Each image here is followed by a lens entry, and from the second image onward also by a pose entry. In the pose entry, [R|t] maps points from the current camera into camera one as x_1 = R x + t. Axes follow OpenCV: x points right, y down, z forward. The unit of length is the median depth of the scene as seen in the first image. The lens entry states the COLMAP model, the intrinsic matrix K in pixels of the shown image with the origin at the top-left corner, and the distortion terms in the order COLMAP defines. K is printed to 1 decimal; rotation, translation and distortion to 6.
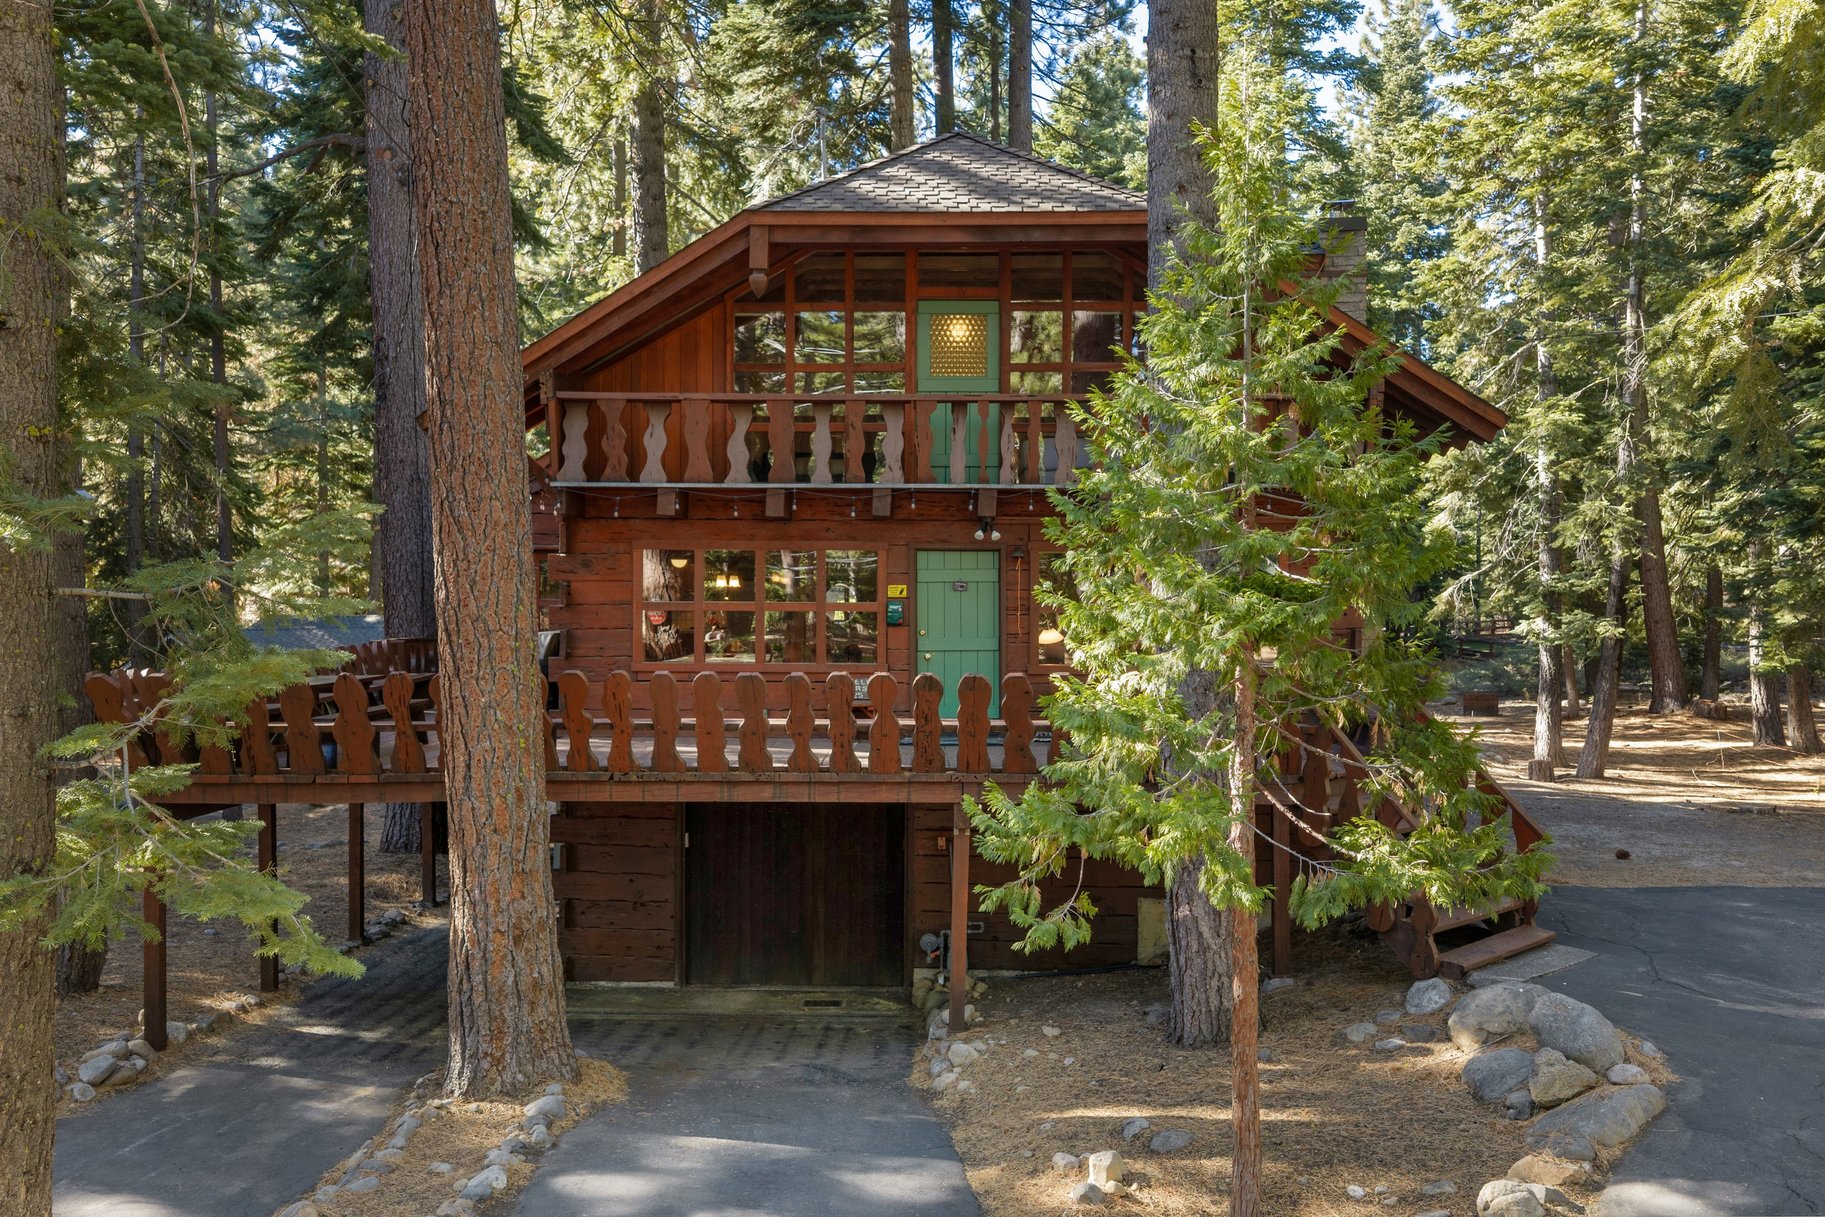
lens RADIAL K [[1522.2, 0, 927.7], [0, 1522.2, 619.2], [0, 0, 1]] dist [0.004673, -0.000580]
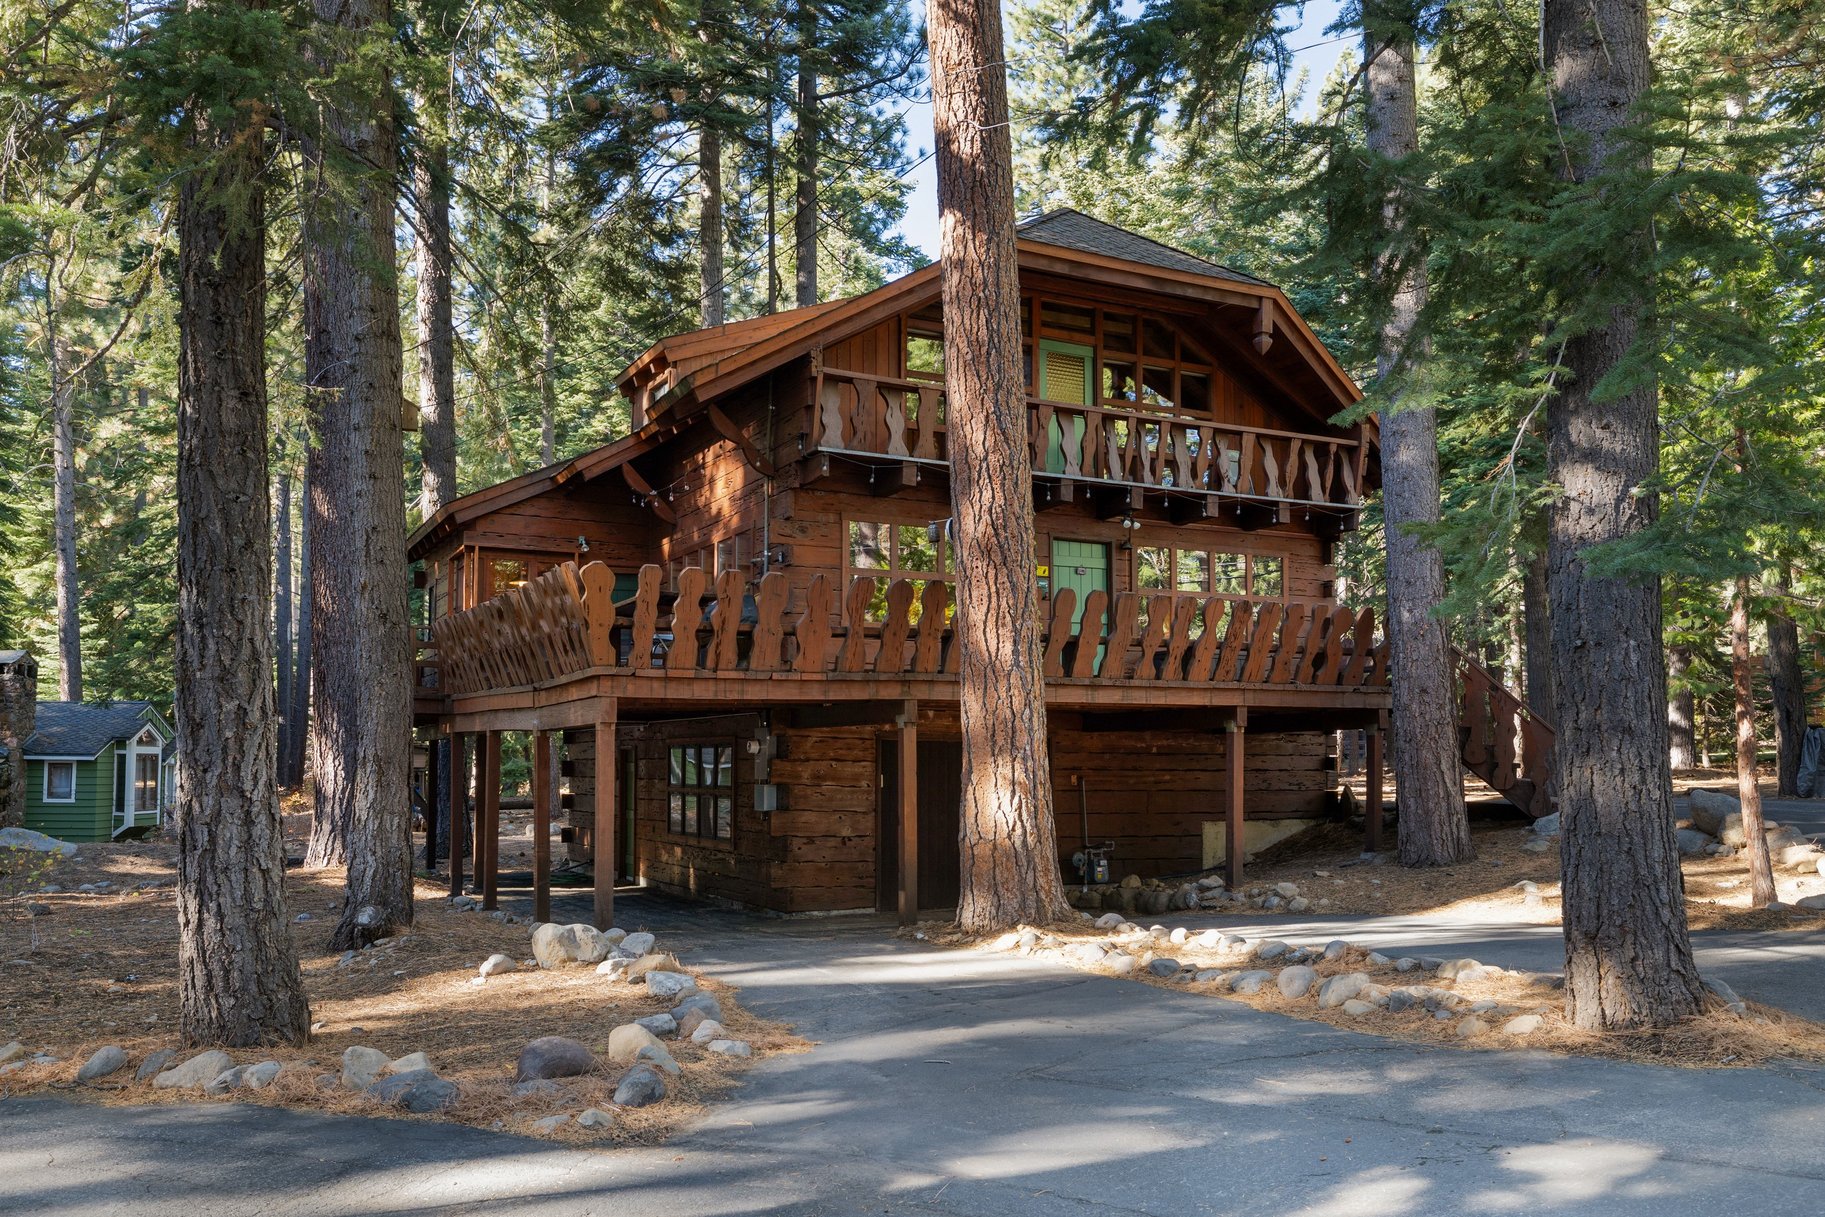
lens RADIAL K [[1440.7, 0, 885.0], [0, 1440.7, 693.1], [0, 0, 1]] dist [0.005126, 0.000362]
pose [[0.875062, 0.023998, 0.483416, -0.735528], [0.010309, 0.997619, -0.068185, 0.167990], [-0.483902, 0.064649, 0.872731, 0.072663]]
